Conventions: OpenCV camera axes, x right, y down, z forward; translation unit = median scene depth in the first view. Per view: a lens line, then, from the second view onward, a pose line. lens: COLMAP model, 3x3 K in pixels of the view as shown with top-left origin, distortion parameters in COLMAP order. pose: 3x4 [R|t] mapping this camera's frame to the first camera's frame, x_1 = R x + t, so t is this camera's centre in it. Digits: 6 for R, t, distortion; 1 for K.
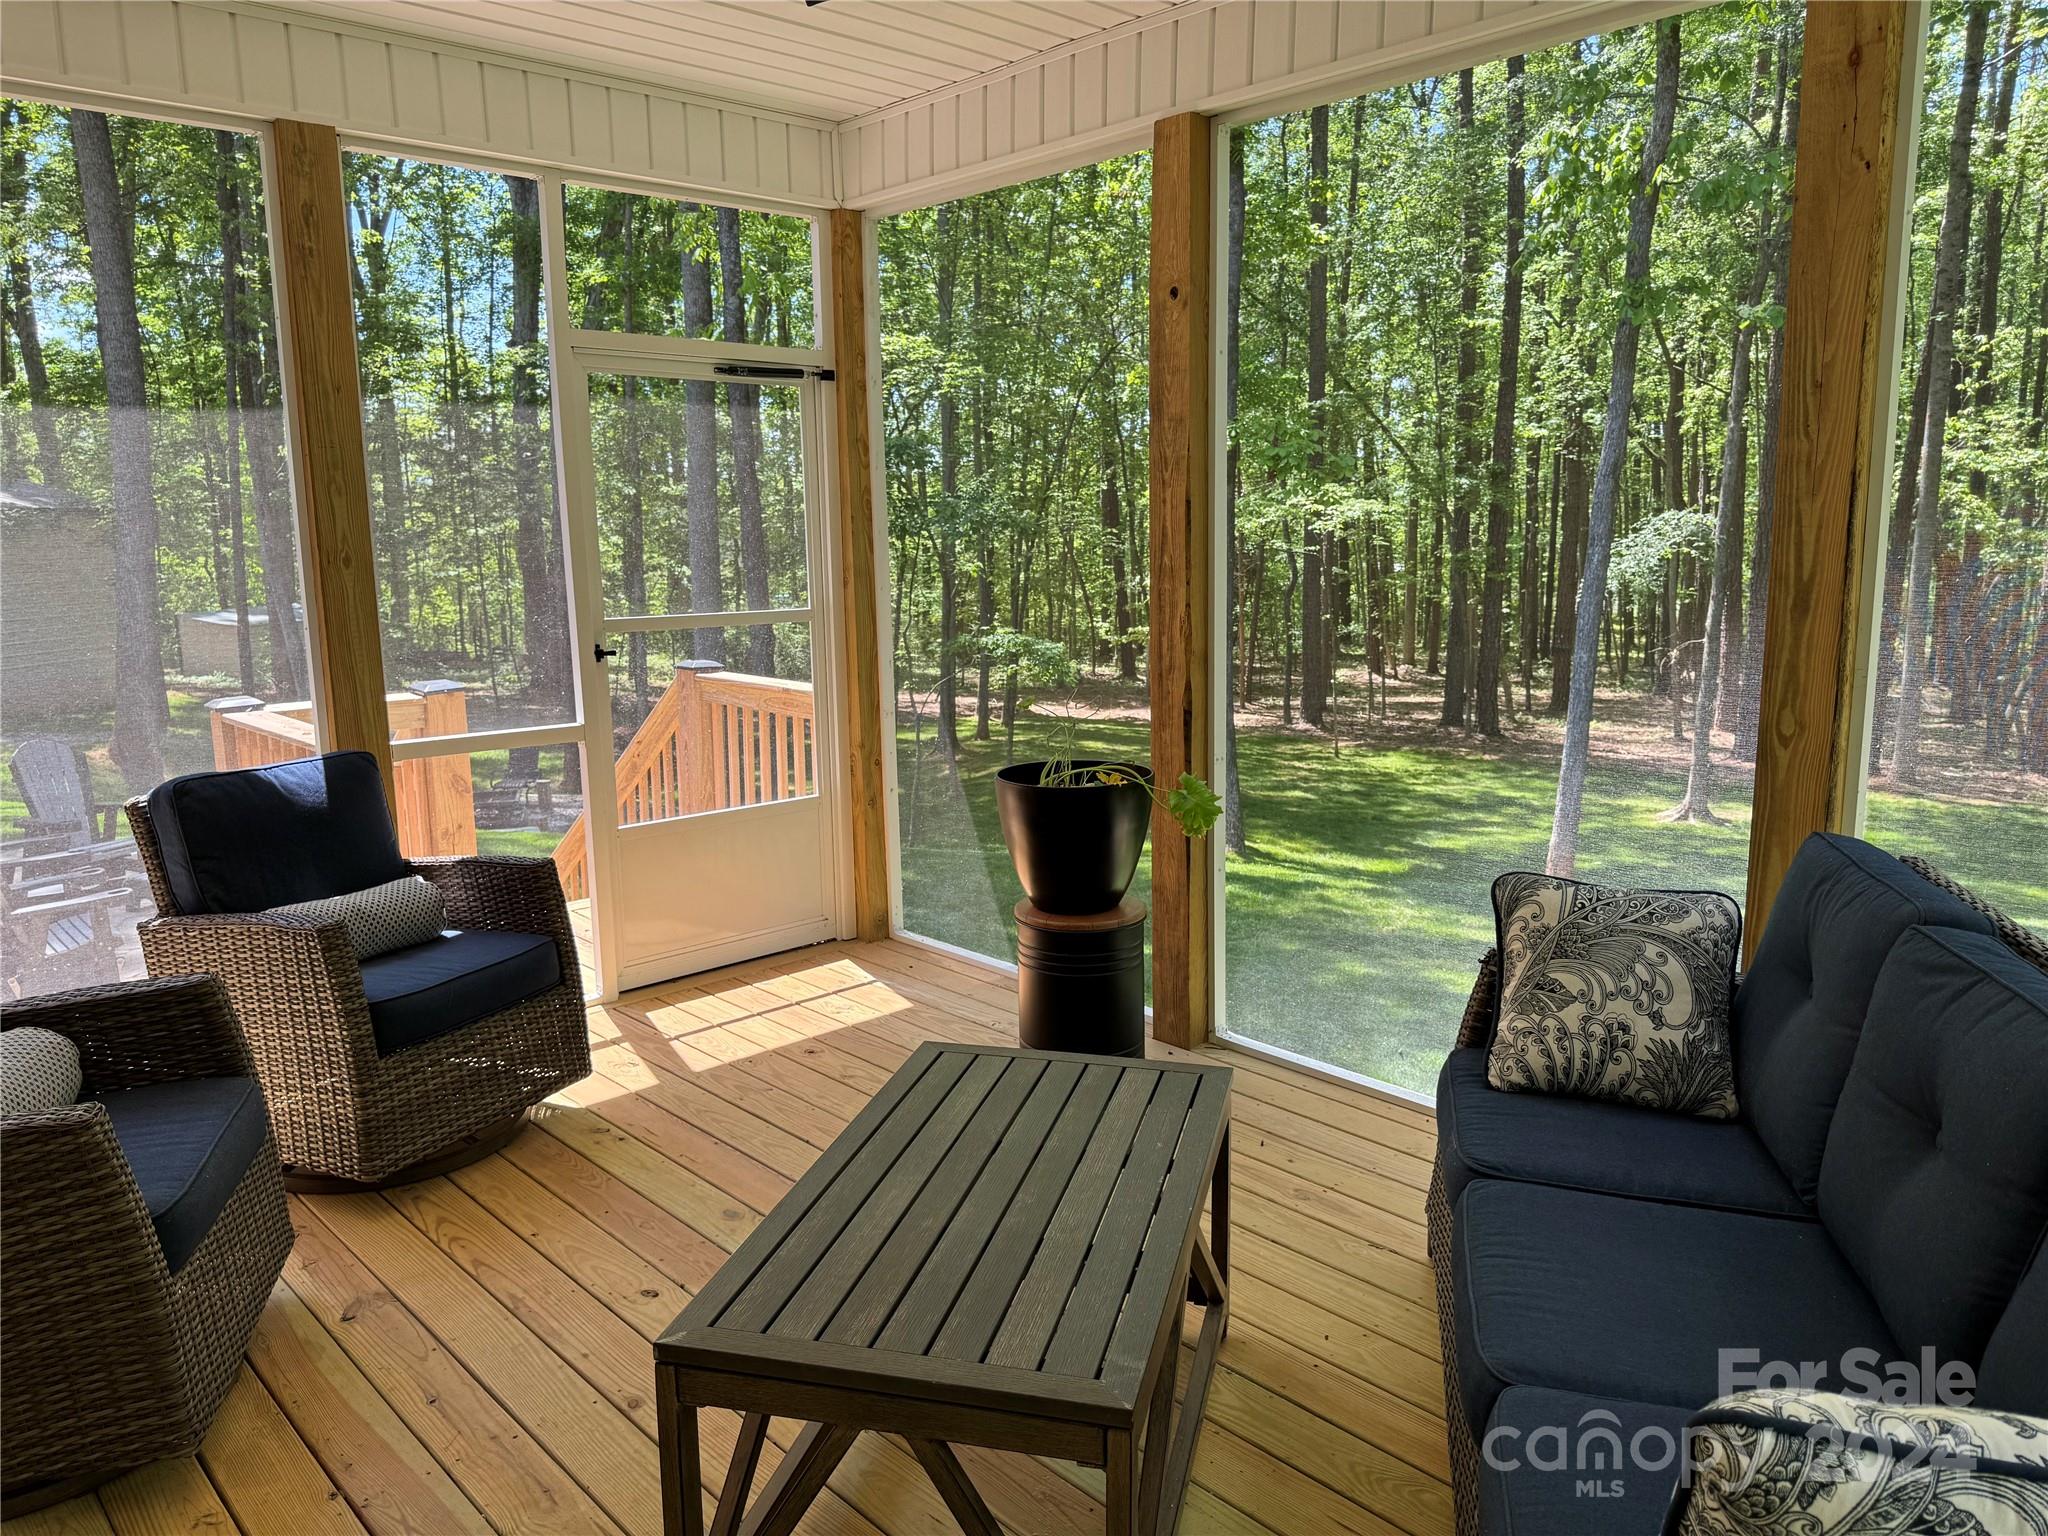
lens RADIAL K [[1438.4, 0, 1007.2], [0, 1438.4, 804.0], [0, 0, 1]] dist [0.057635, -0.072997]
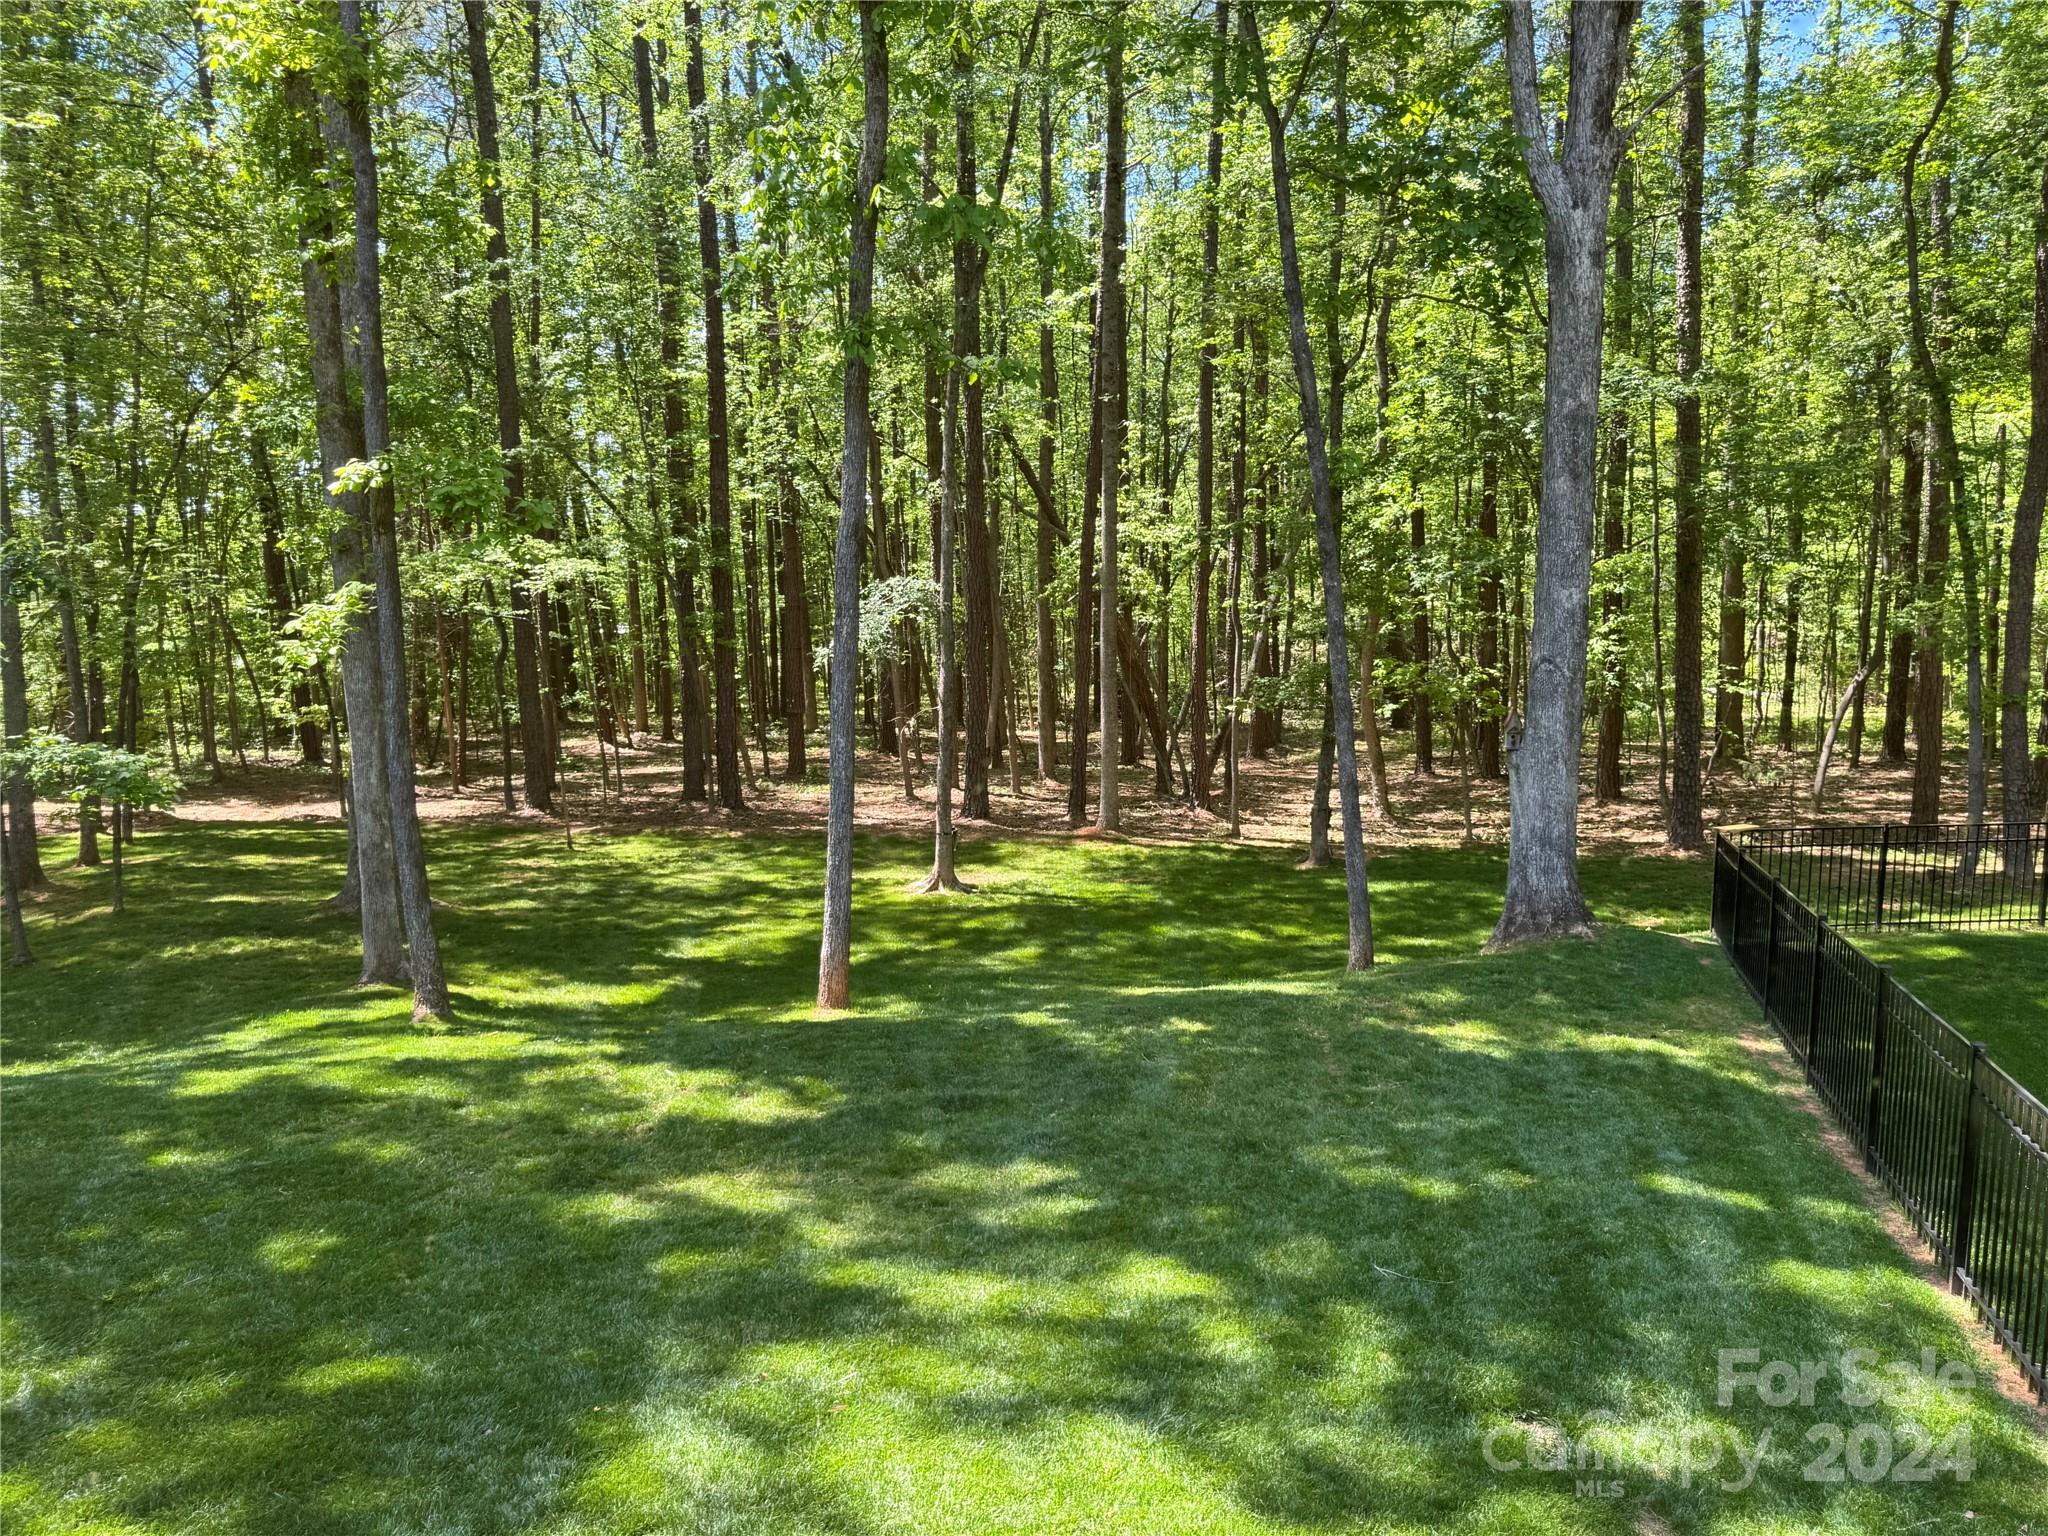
lens RADIAL K [[1438.4, 0, 1025.6], [0, 1438.4, 778.9], [0, 0, 1]] dist [0.057635, -0.072997]
pose [[0.862155, -0.064156, 0.502567, 0.024181], [0.093054, 0.995127, -0.032599, -0.017472], [-0.498026, 0.074872, 0.863924, 0.084603]]
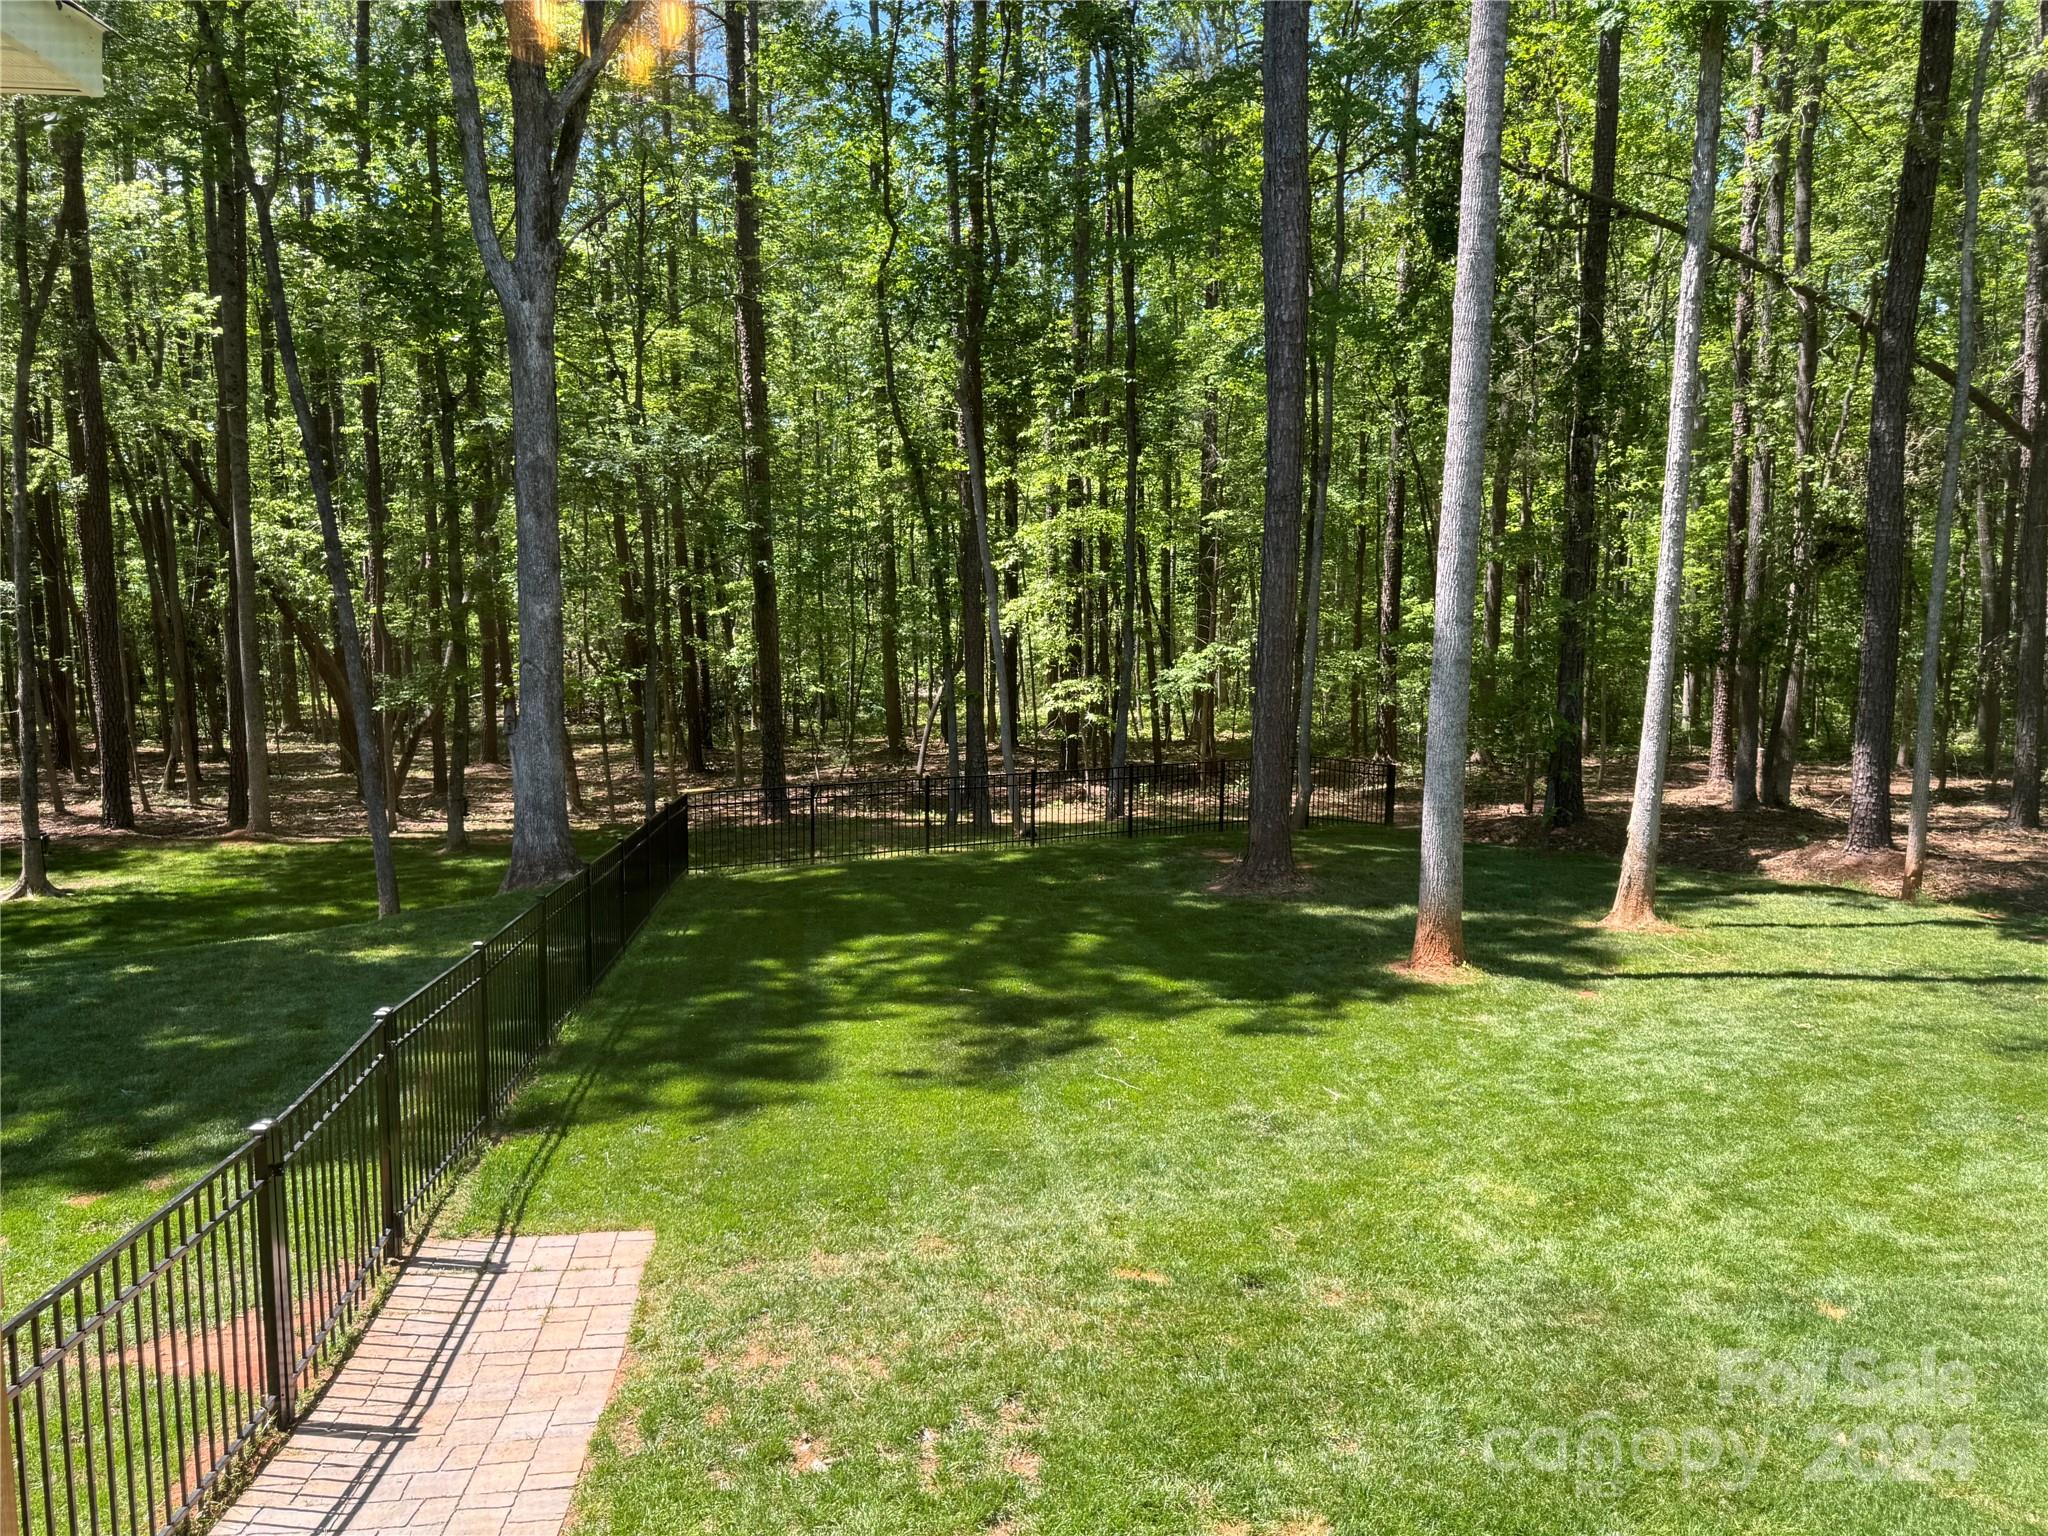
lens RADIAL K [[1438.4, 0, 1011.3], [0, 1438.4, 782.6], [0, 0, 1]] dist [0.057635, -0.072997]
pose [[0.563667, -0.089742, 0.821113, 0.033682], [0.136375, 0.990549, 0.014643, 0.008011], [-0.814666, 0.103726, 0.570578, -0.063677]]
